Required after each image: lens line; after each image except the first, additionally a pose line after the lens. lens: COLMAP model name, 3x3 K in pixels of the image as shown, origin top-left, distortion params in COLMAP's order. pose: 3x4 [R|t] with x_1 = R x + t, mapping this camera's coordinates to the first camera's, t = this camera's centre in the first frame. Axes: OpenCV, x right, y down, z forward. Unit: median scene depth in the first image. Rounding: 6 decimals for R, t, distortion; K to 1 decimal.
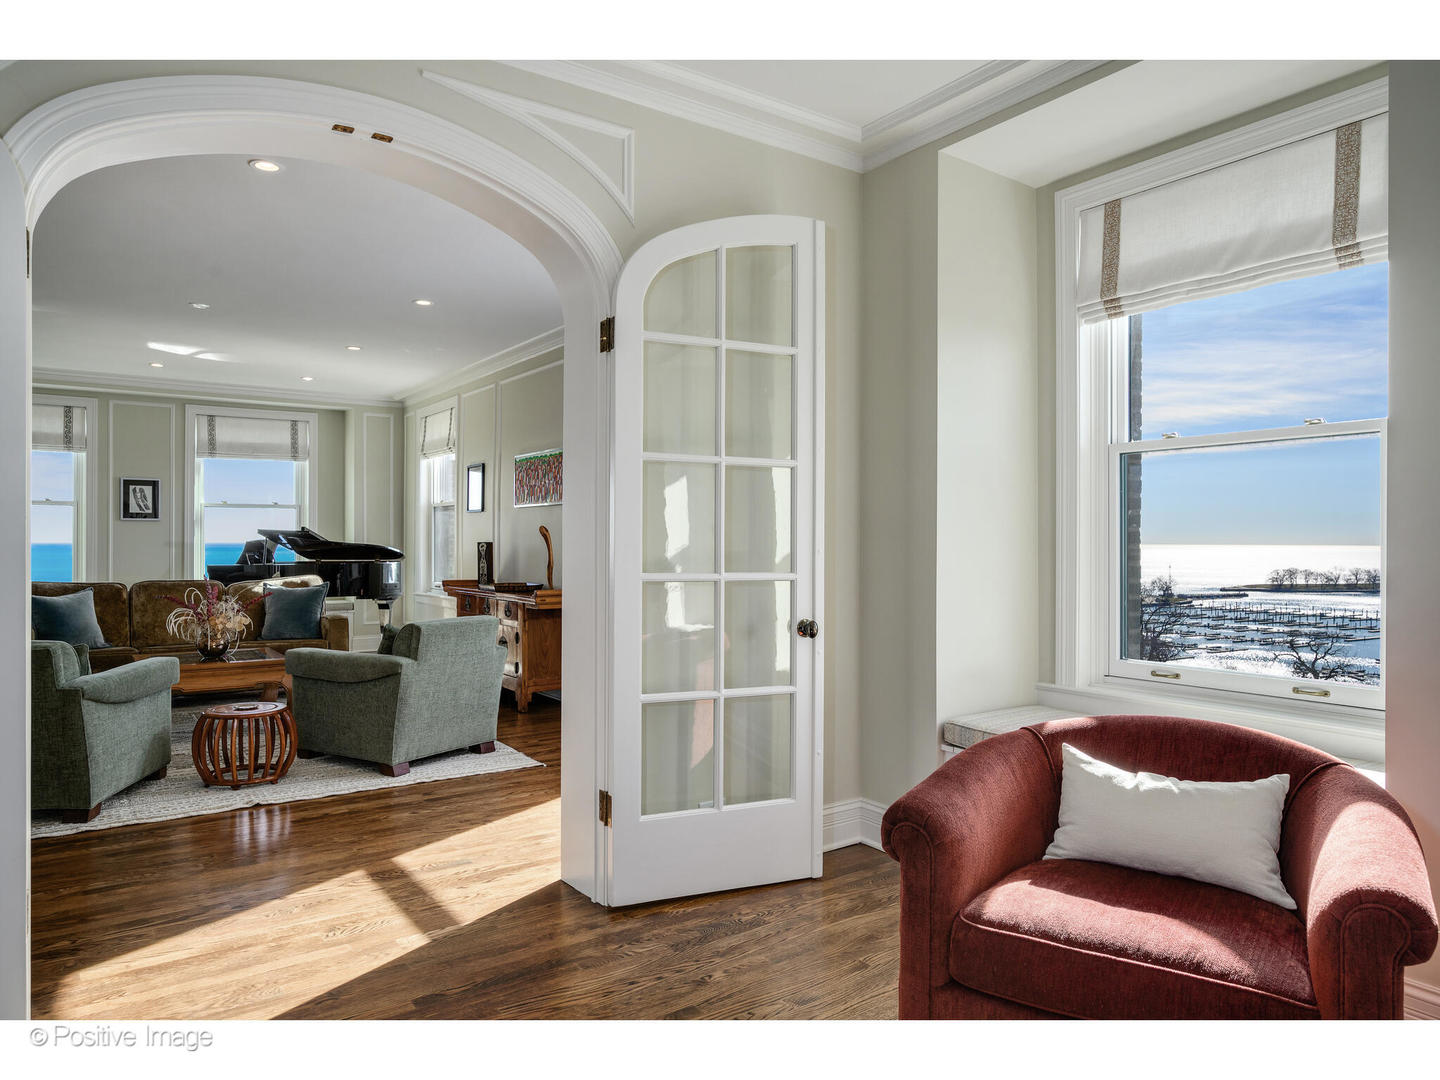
lens RADIAL K [[951.8, 0, 715.4], [0, 951.8, 543.2], [0, 0, 1]] dist [0.003539, 0.001431]
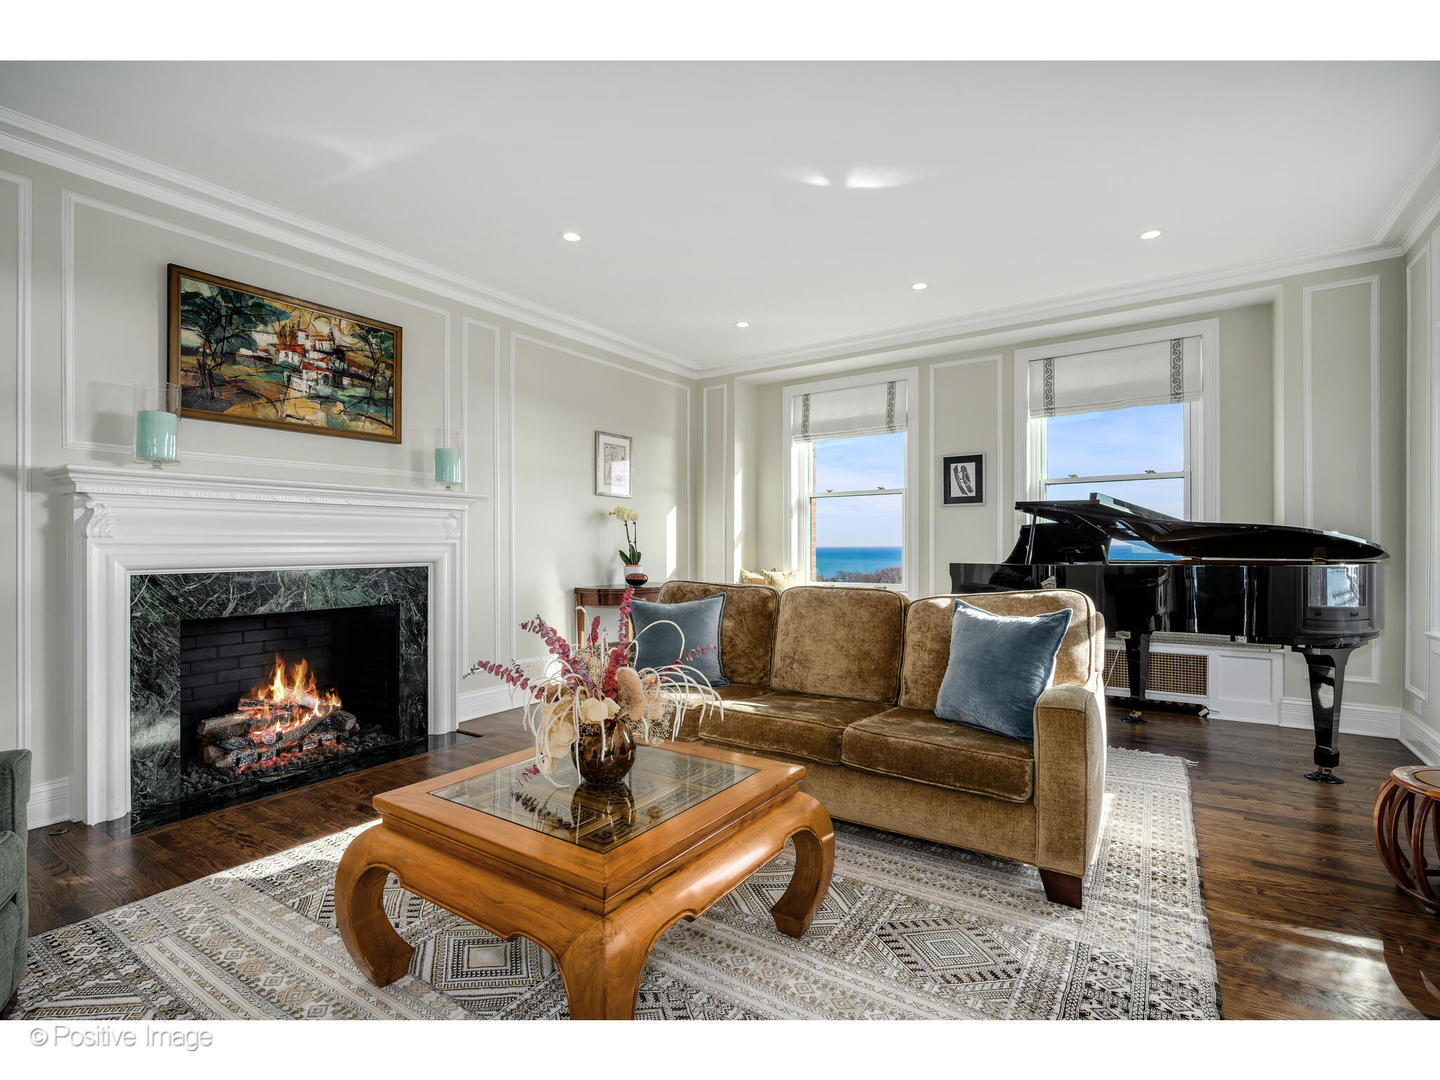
lens RADIAL K [[674.2, 0, 716.6], [0, 674.2, 540.1], [0, 0, 1]] dist [0.000634, -0.000560]
pose [[0.373947, -0.013436, -0.927353, -0.153811], [0.004833, 0.999910, -0.012538, 0.010965], [0.927437, 0.000207, 0.373979, 0.597896]]
